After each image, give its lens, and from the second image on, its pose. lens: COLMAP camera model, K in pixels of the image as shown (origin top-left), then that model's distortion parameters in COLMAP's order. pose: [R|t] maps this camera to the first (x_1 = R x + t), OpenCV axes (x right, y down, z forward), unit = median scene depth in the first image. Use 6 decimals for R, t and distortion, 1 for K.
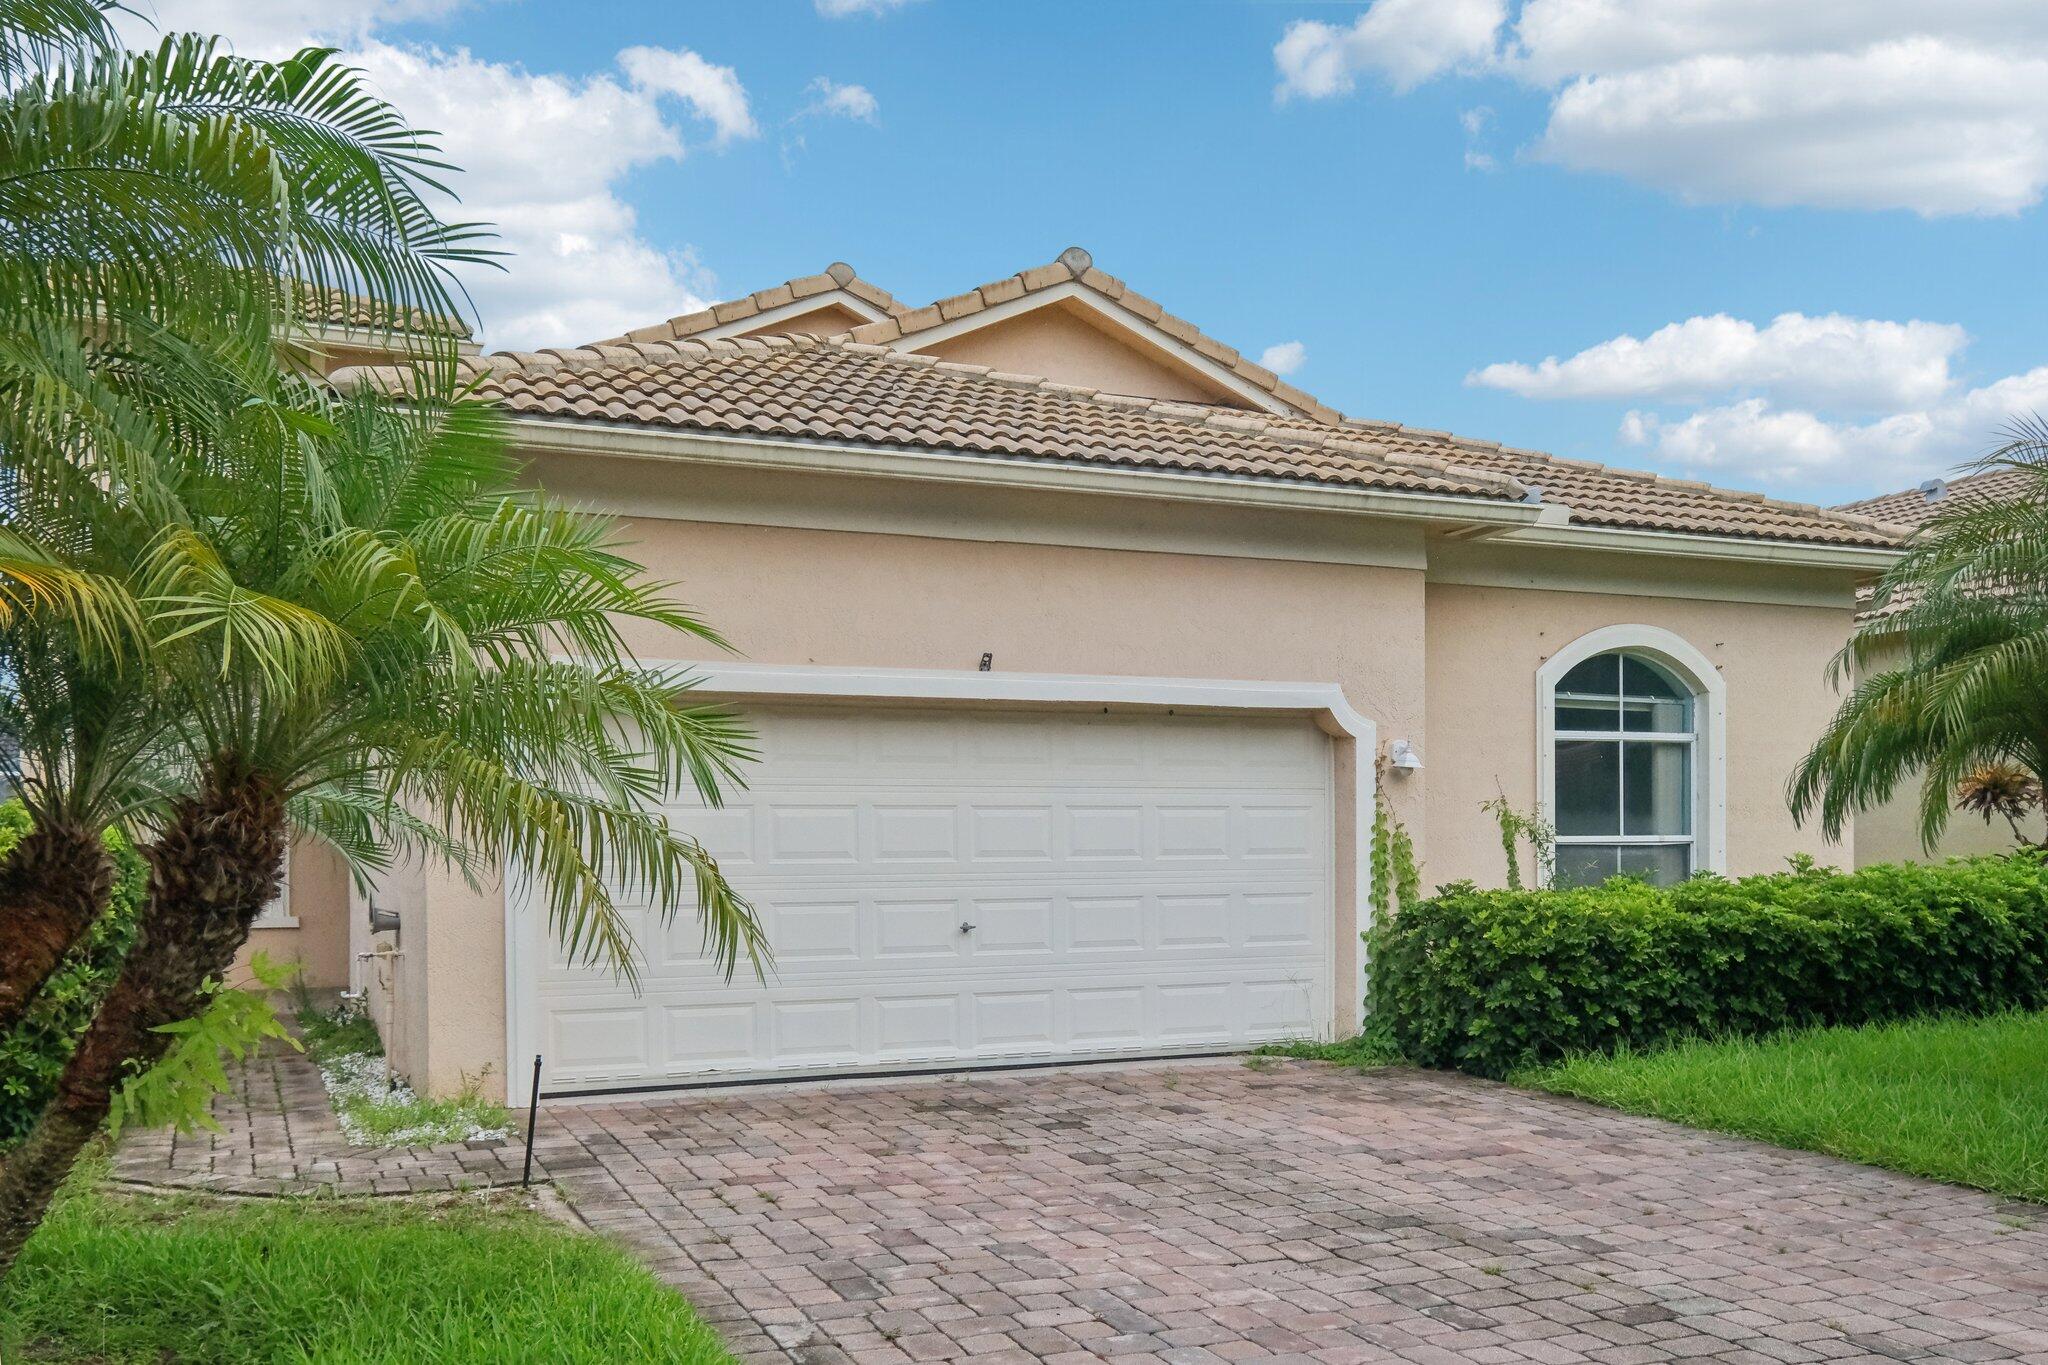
lens RADIAL K [[1812.1, 0, 950.0], [0, 1812.1, 753.6], [0, 0, 1]] dist [-0.000571, 0.008608]
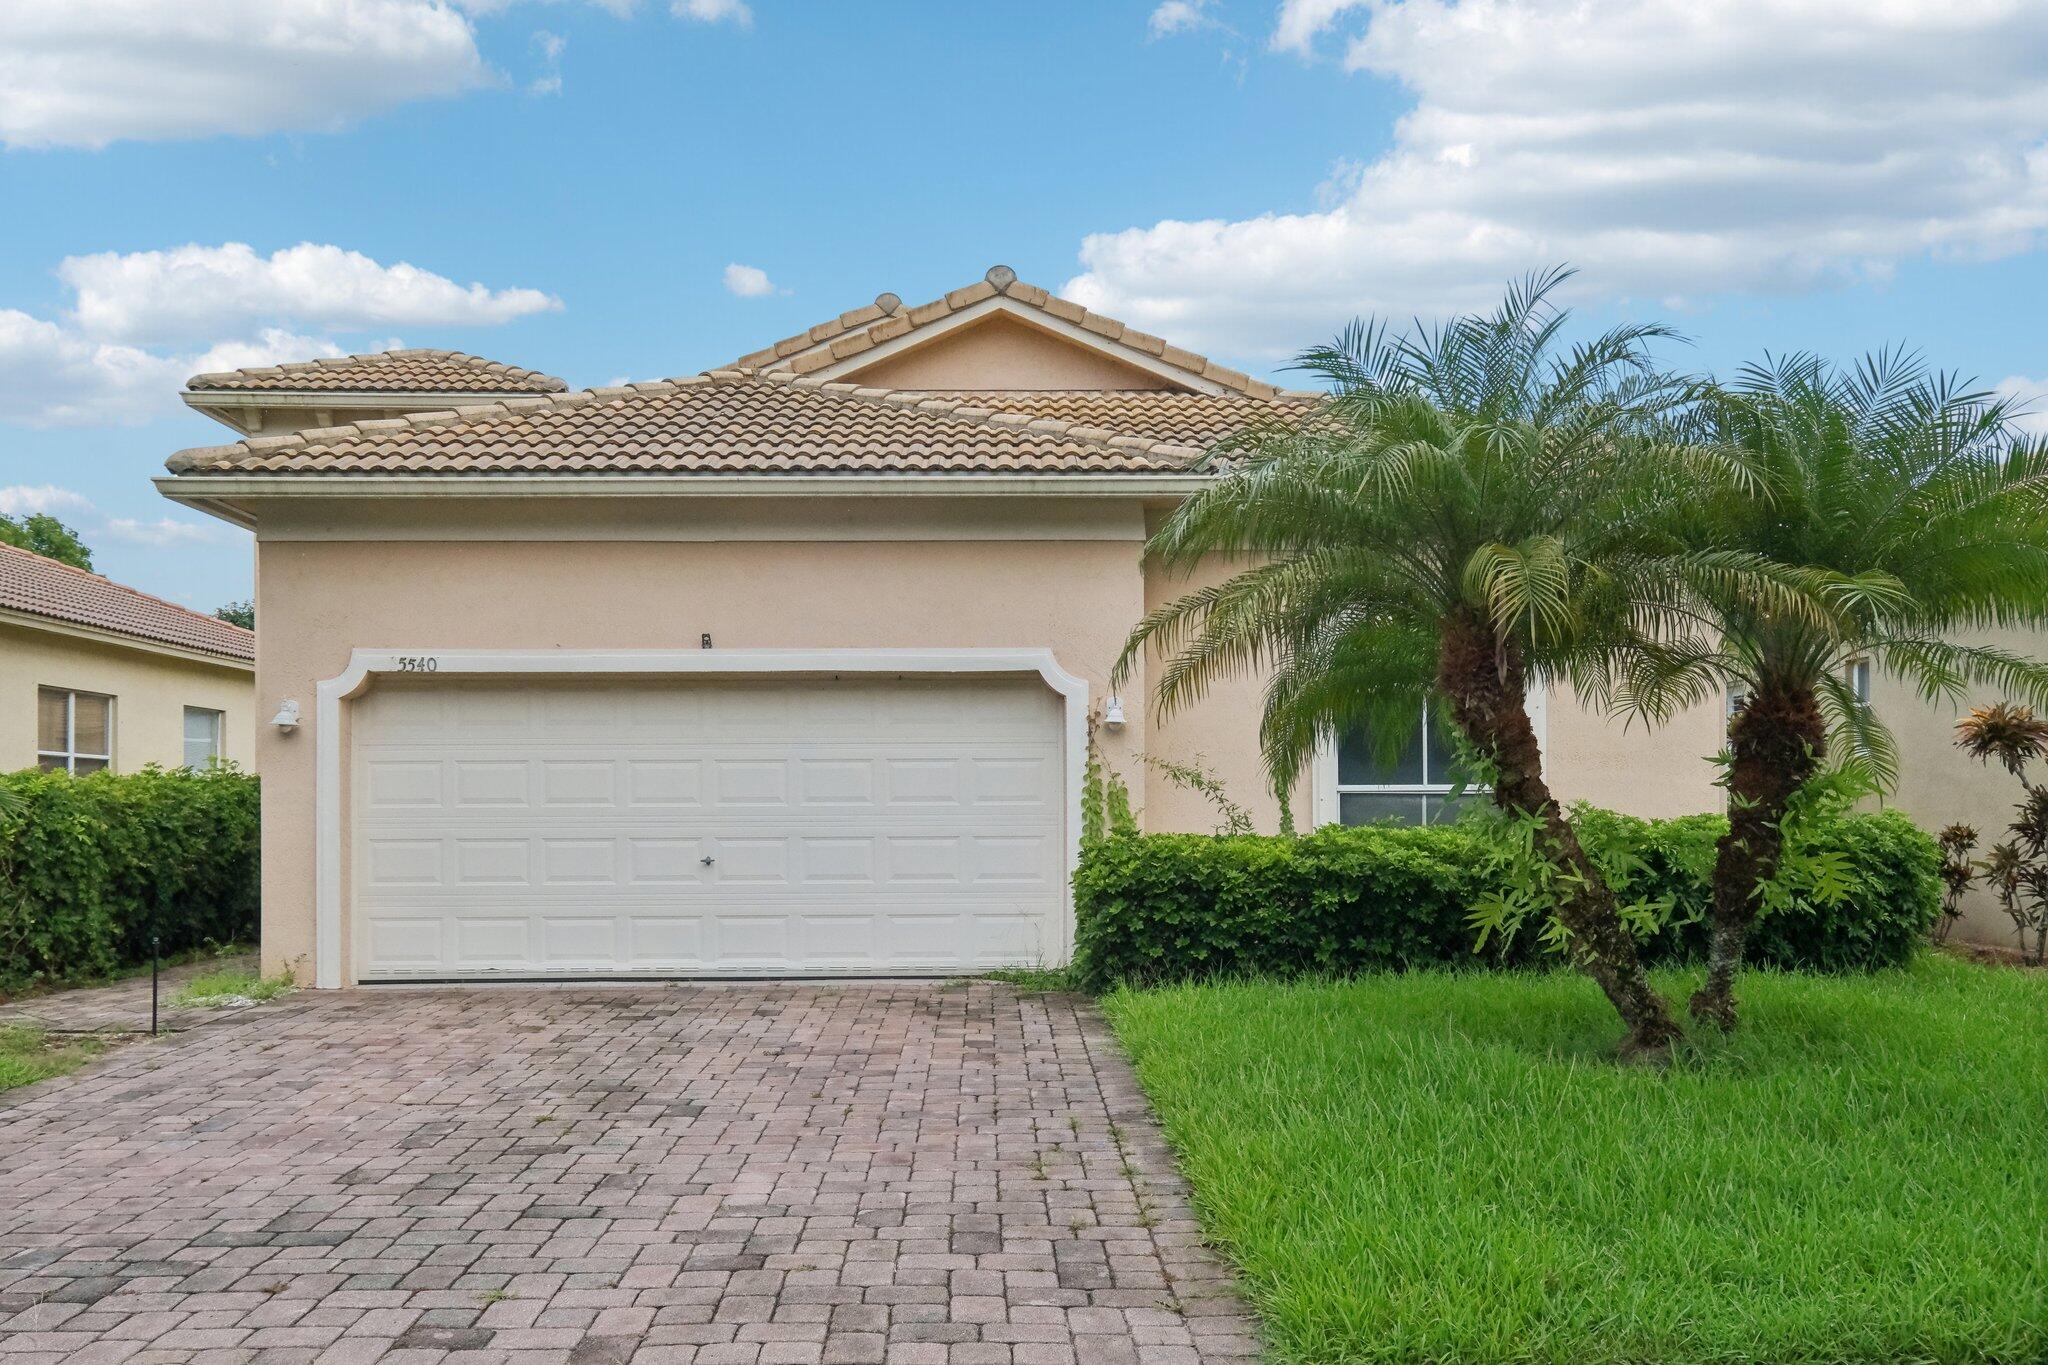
lens RADIAL K [[1775.0, 0, 1023.3], [0, 1775.0, 683.8], [0, 0, 1]] dist [-0.007799, 0.020612]
pose [[0.927662, -0.024687, -0.372603, 0.600414], [0.017454, 0.999588, -0.022773, 0.007956], [0.373012, 0.014622, 0.927711, -0.019474]]
